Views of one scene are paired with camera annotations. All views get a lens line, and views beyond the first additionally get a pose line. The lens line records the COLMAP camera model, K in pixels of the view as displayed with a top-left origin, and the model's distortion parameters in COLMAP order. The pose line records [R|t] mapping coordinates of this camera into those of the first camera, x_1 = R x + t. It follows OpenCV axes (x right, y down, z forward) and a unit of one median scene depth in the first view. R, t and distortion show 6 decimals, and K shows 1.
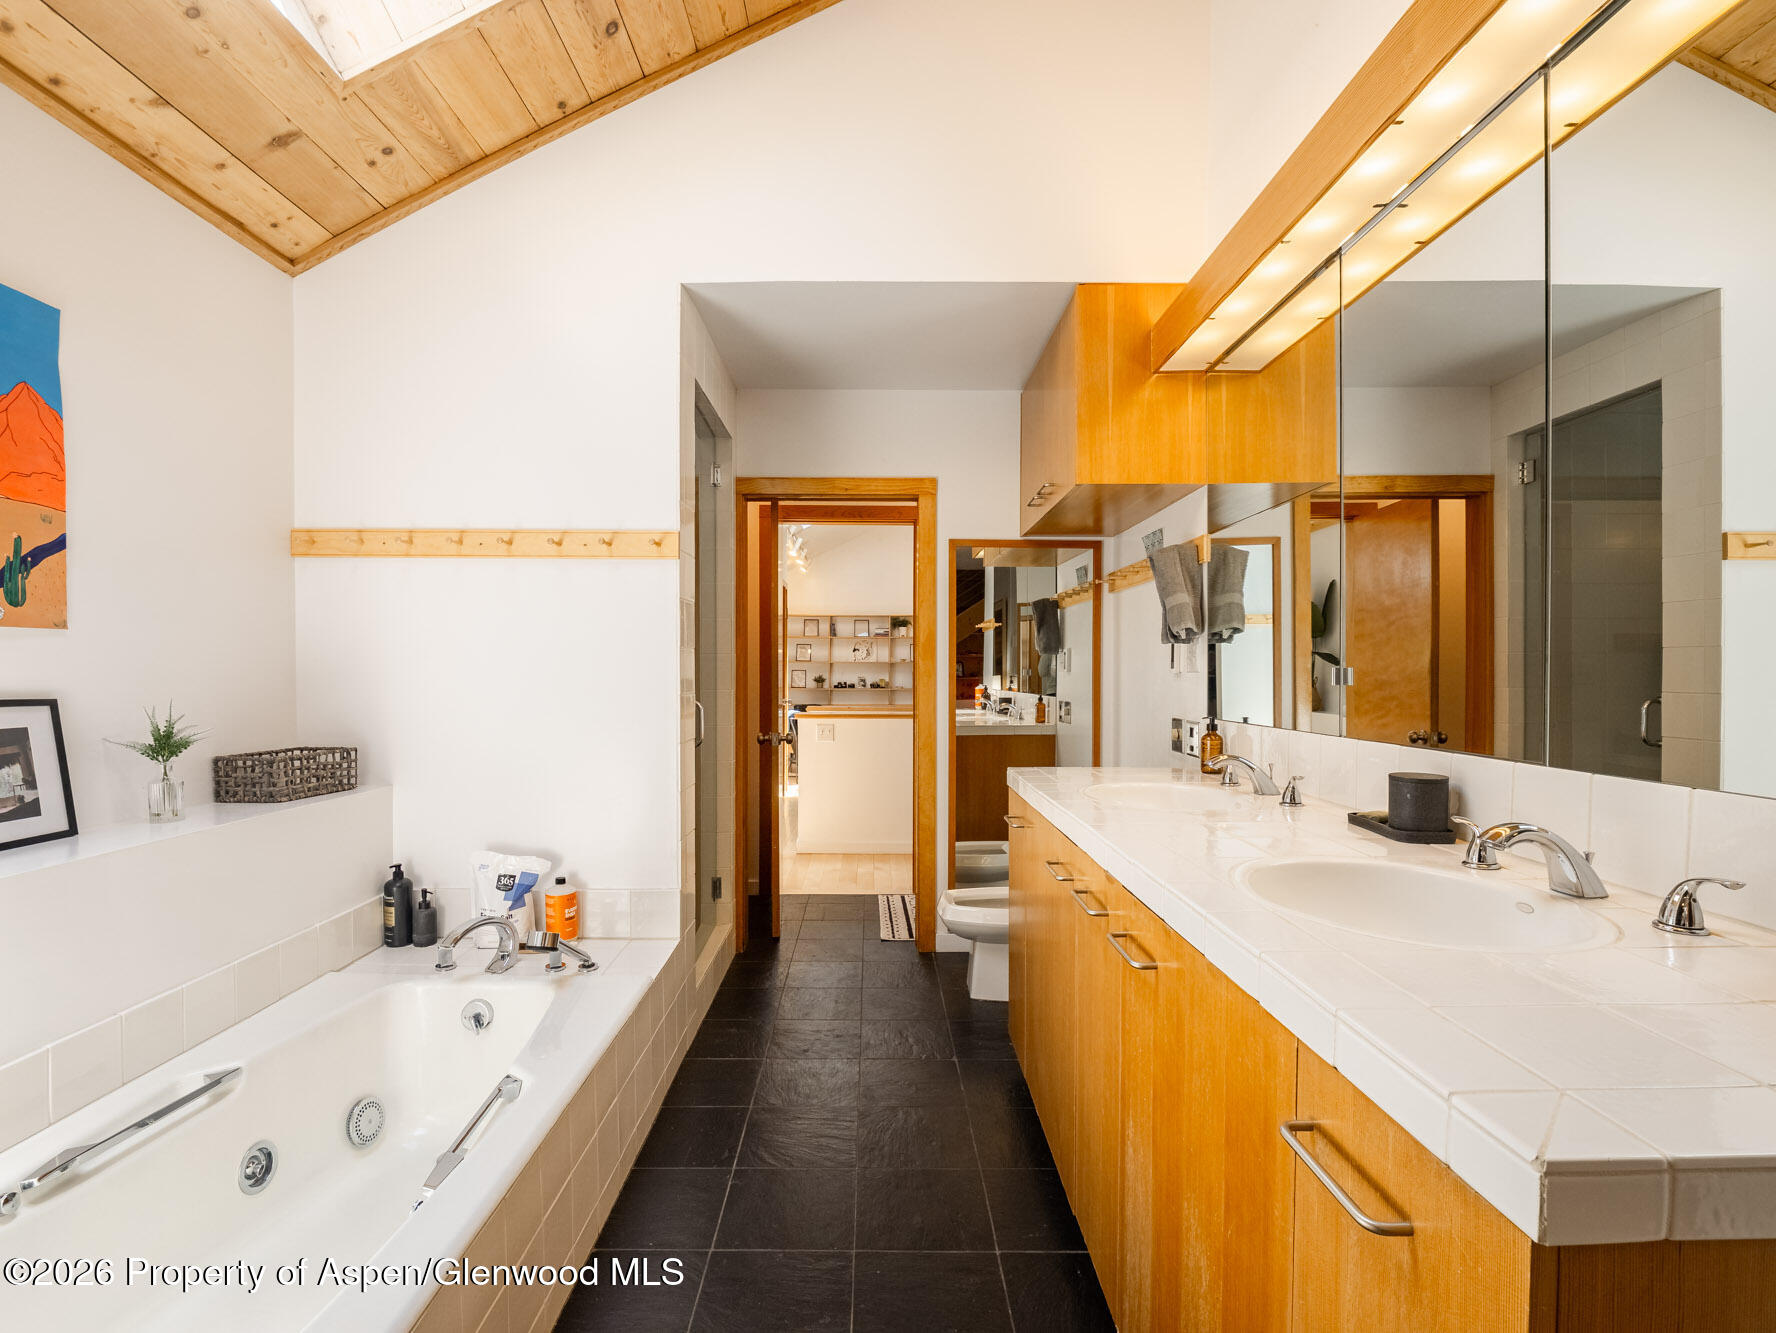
lens RADIAL K [[867.3, 0, 888.3], [0, 867.3, 674.5], [0, 0, 1]] dist [-0.013434, 0.000311]
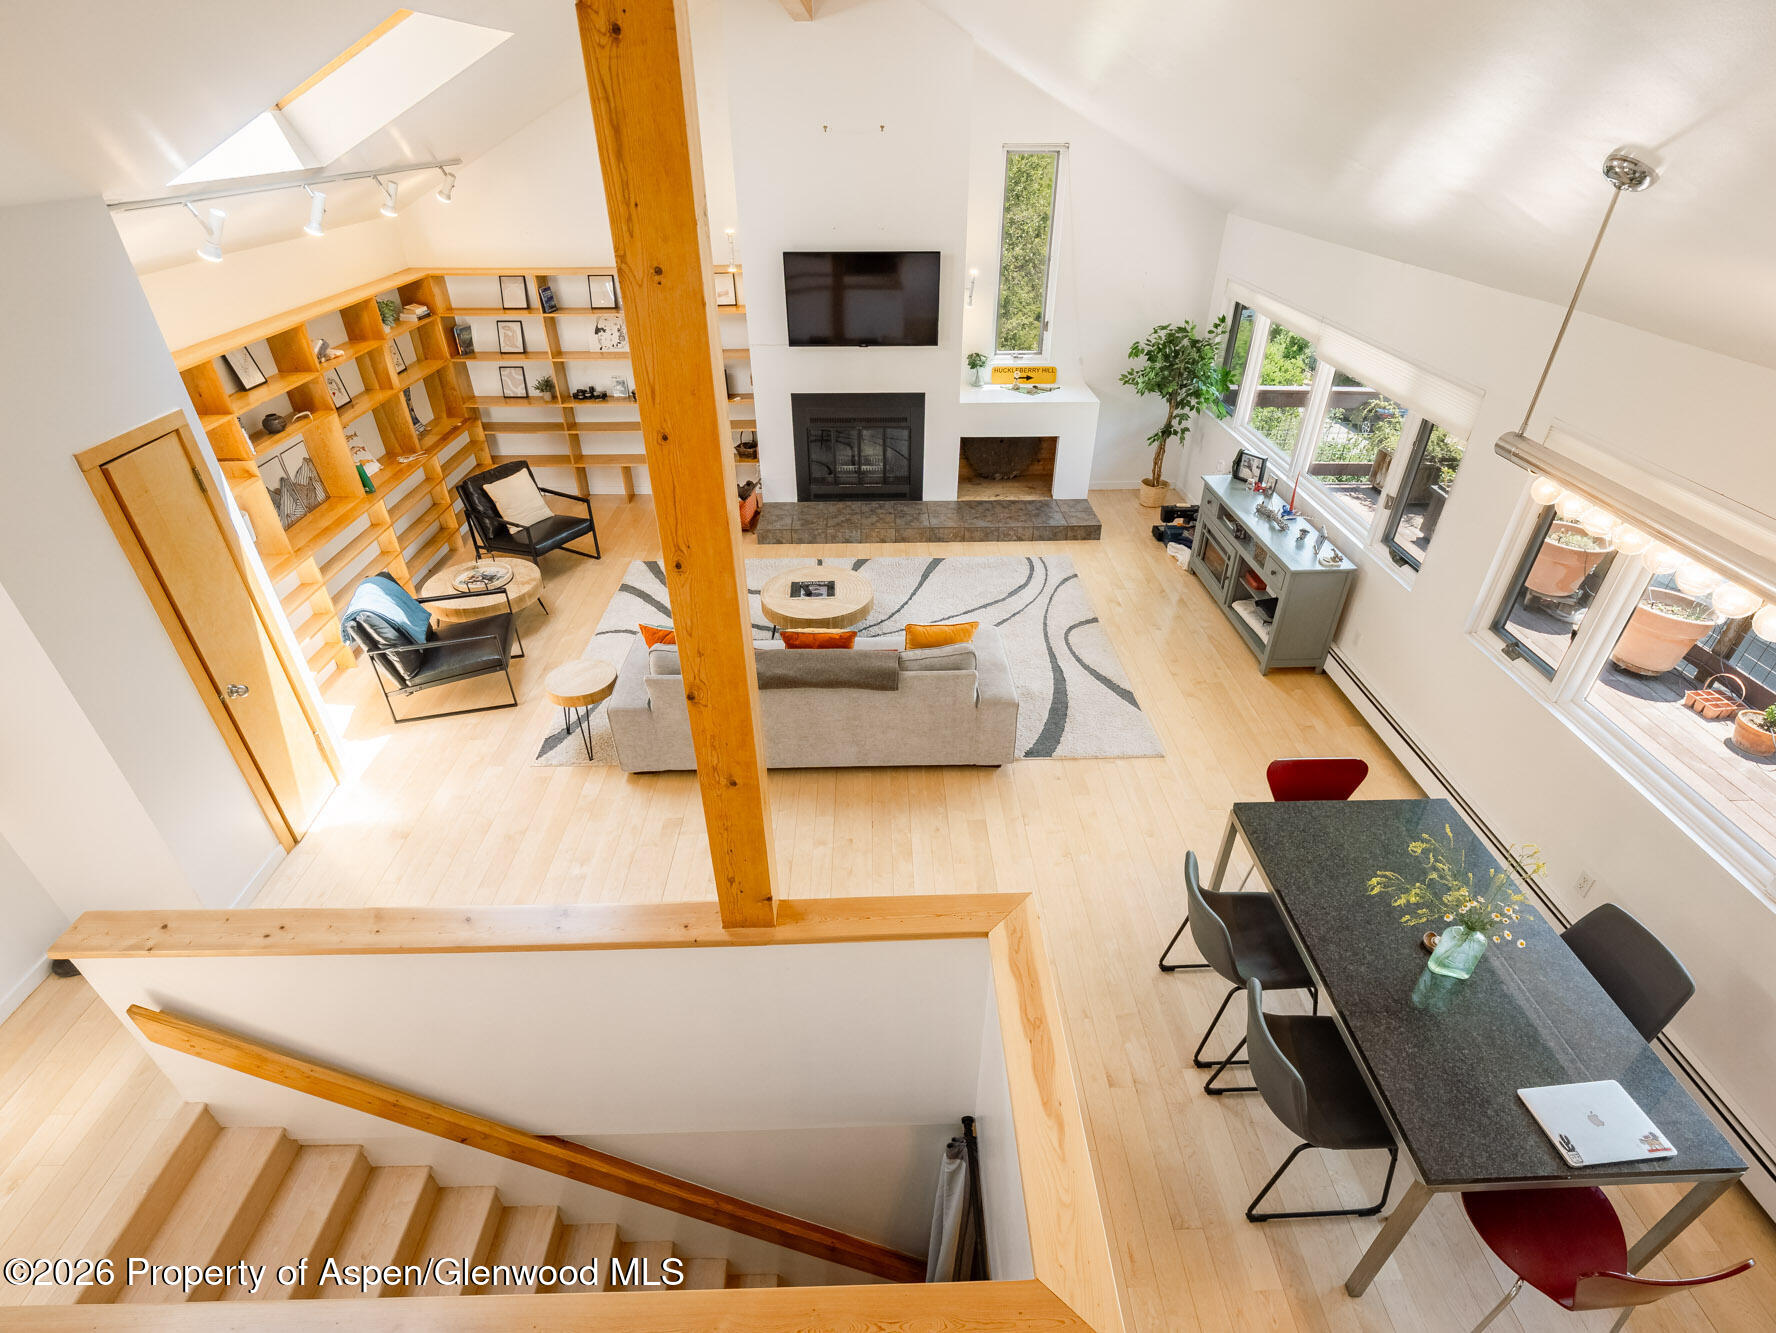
lens RADIAL K [[867.3, 0, 904.1], [0, 867.3, 673.0], [0, 0, 1]] dist [-0.013434, 0.000311]
pose [[0.999529, -0.014126, 0.027254, 0.517498], [-0.002931, 0.839858, 0.542799, -0.526667], [-0.030557, -0.542623, 0.839420, 1.265943]]
